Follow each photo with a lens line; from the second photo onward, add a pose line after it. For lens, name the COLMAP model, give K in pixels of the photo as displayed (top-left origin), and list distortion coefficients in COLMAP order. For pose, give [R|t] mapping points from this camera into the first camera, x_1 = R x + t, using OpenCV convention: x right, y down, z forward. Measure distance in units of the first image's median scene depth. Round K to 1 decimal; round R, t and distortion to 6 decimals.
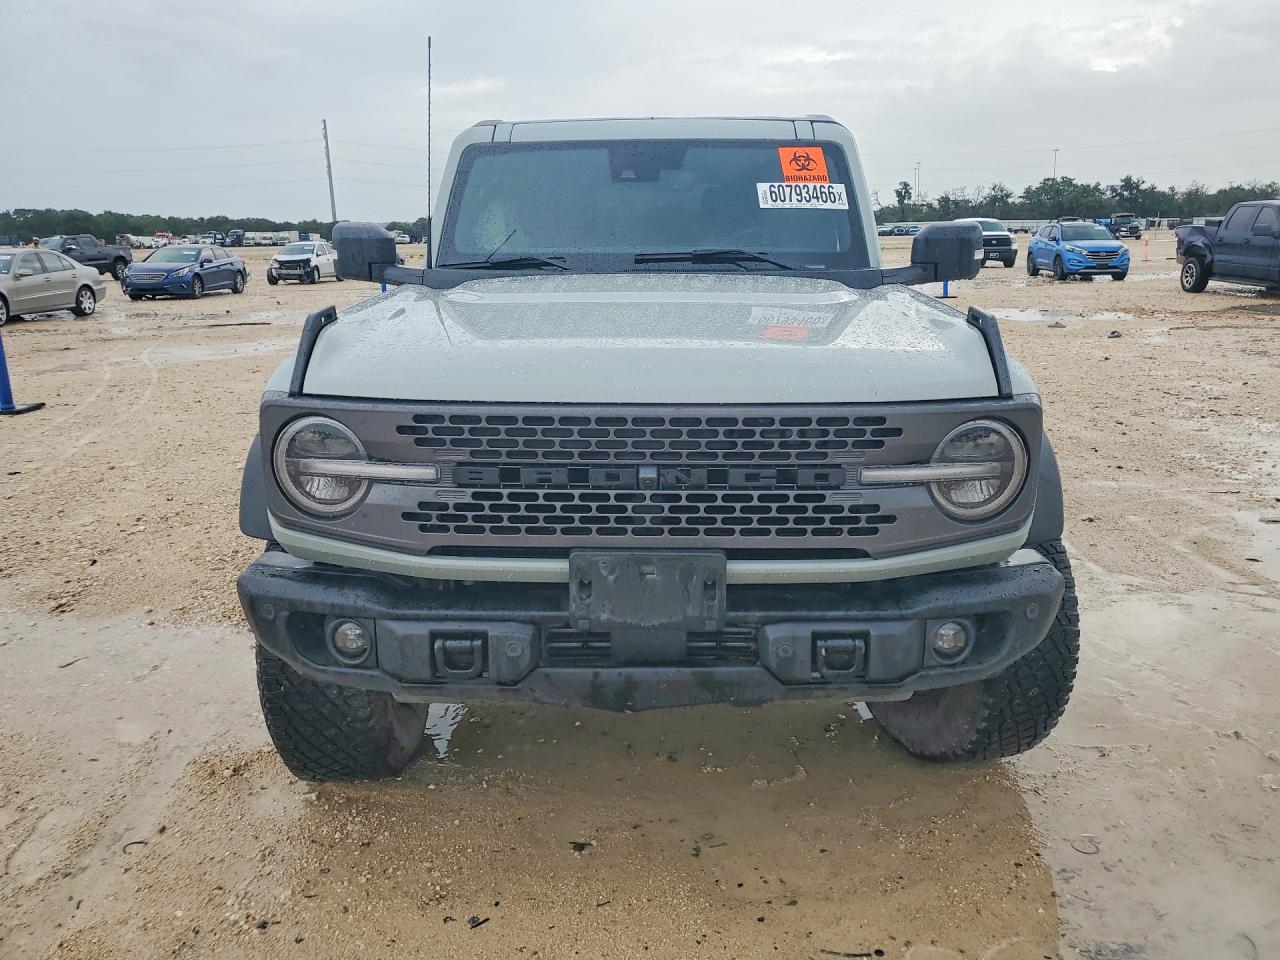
lens RADIAL K [[977.3, 0, 637.2], [0, 977.3, 480.0], [0, 0, 1]] dist [0.046628, -0.021127]
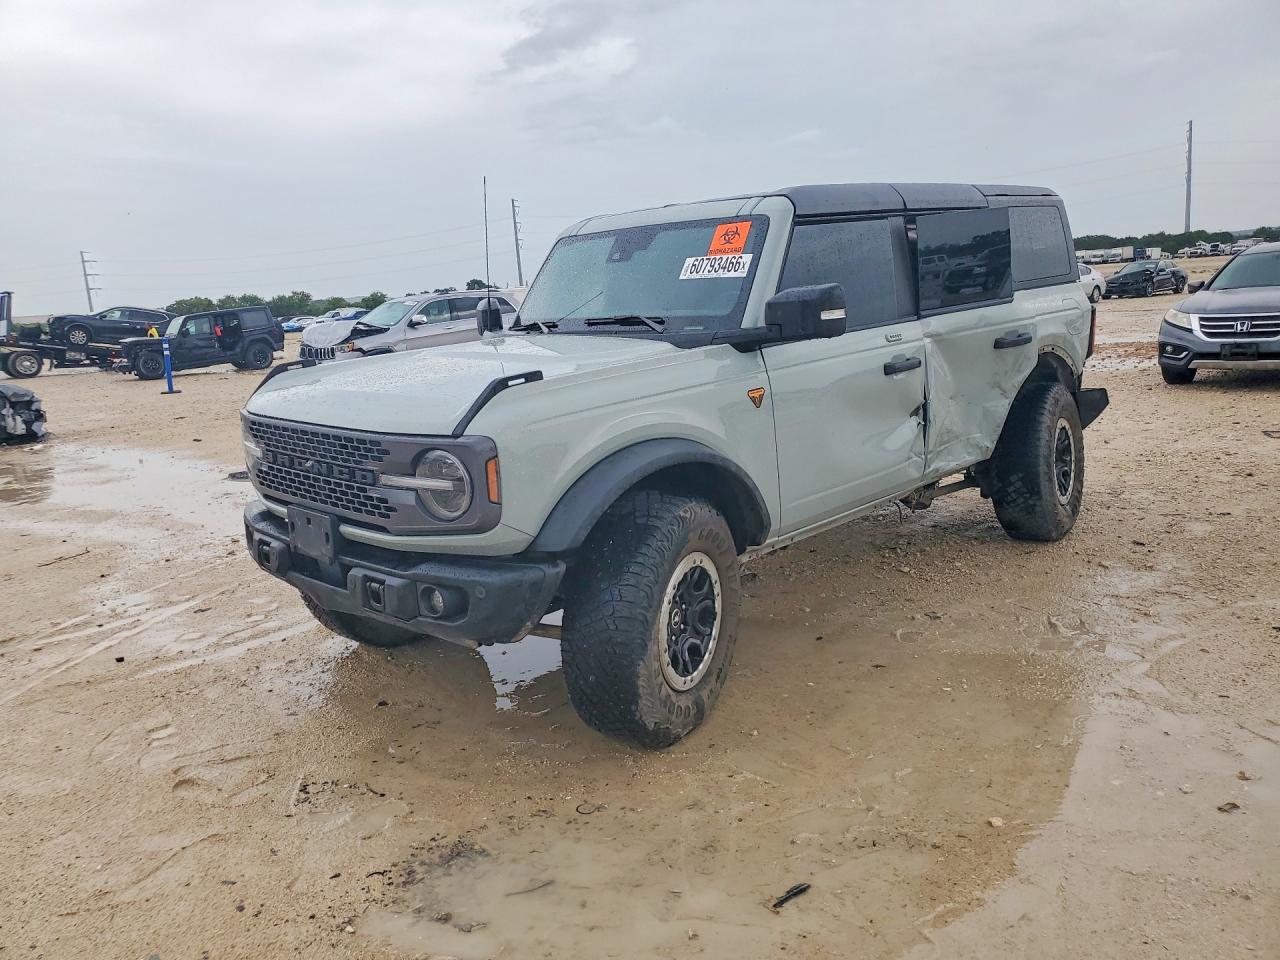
lens RADIAL K [[977.3, 0, 639.2], [0, 977.3, 486.6], [0, 0, 1]] dist [0.046628, -0.021127]
pose [[0.705188, 0.110045, -0.700429, 1.281224], [-0.118882, 0.992248, 0.036203, -0.077433], [0.698983, 0.057738, 0.712804, 0.144820]]
